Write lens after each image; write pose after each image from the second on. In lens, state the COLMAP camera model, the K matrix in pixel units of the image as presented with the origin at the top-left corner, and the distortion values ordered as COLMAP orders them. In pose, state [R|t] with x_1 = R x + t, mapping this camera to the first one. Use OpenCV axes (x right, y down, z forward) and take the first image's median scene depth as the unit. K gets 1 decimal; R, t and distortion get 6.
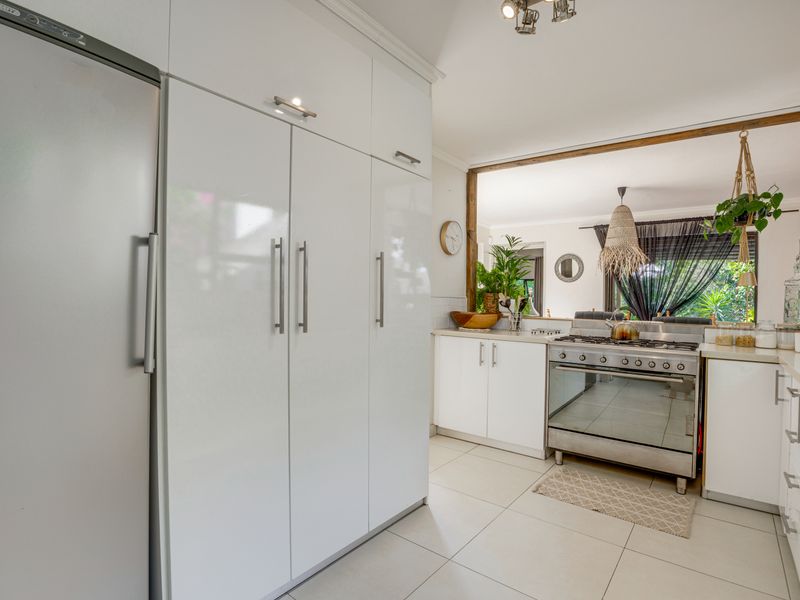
lens RADIAL K [[425.0, 0, 400.9], [0, 425.0, 306.0], [0, 0, 1]] dist [-0.023045, -0.000379]
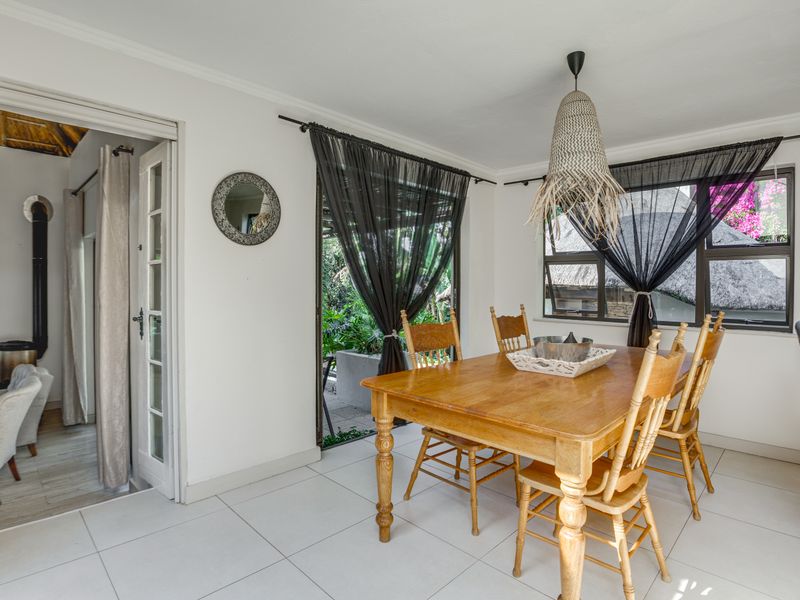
lens RADIAL K [[426.0, 0, 402.4], [0, 426.0, 298.7], [0, 0, 1]] dist [-0.036005, -0.000160]
pose [[0.118900, -0.049762, 0.991658, 0.022322], [0.015338, 0.998716, 0.048277, -0.045371], [-0.992788, 0.009470, 0.119511, 1.765857]]
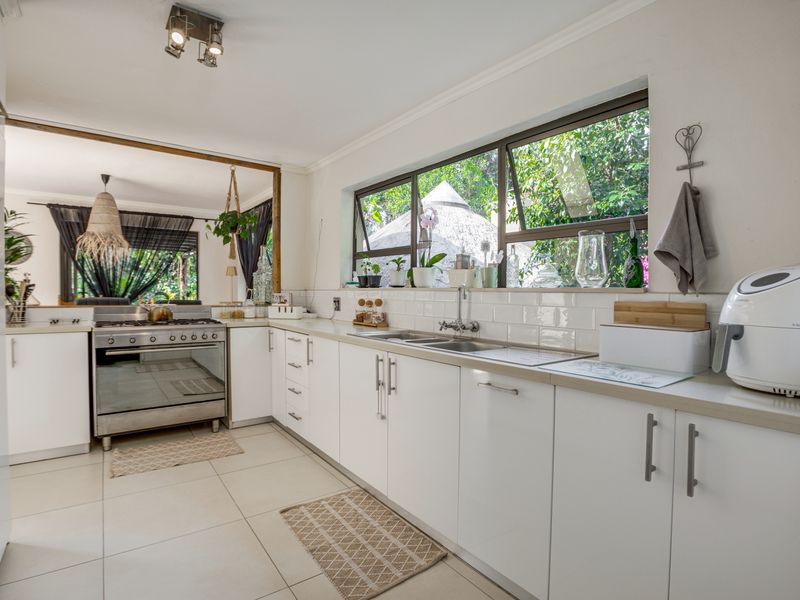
lens RADIAL K [[426.0, 0, 402.4], [0, 426.0, 298.7], [0, 0, 1]] dist [-0.036005, -0.000160]
pose [[0.278122, -0.032706, 0.959989, -0.396693], [0.012766, 0.999458, 0.030353, -0.006337], [-0.960461, 0.003813, 0.278389, 0.054034]]
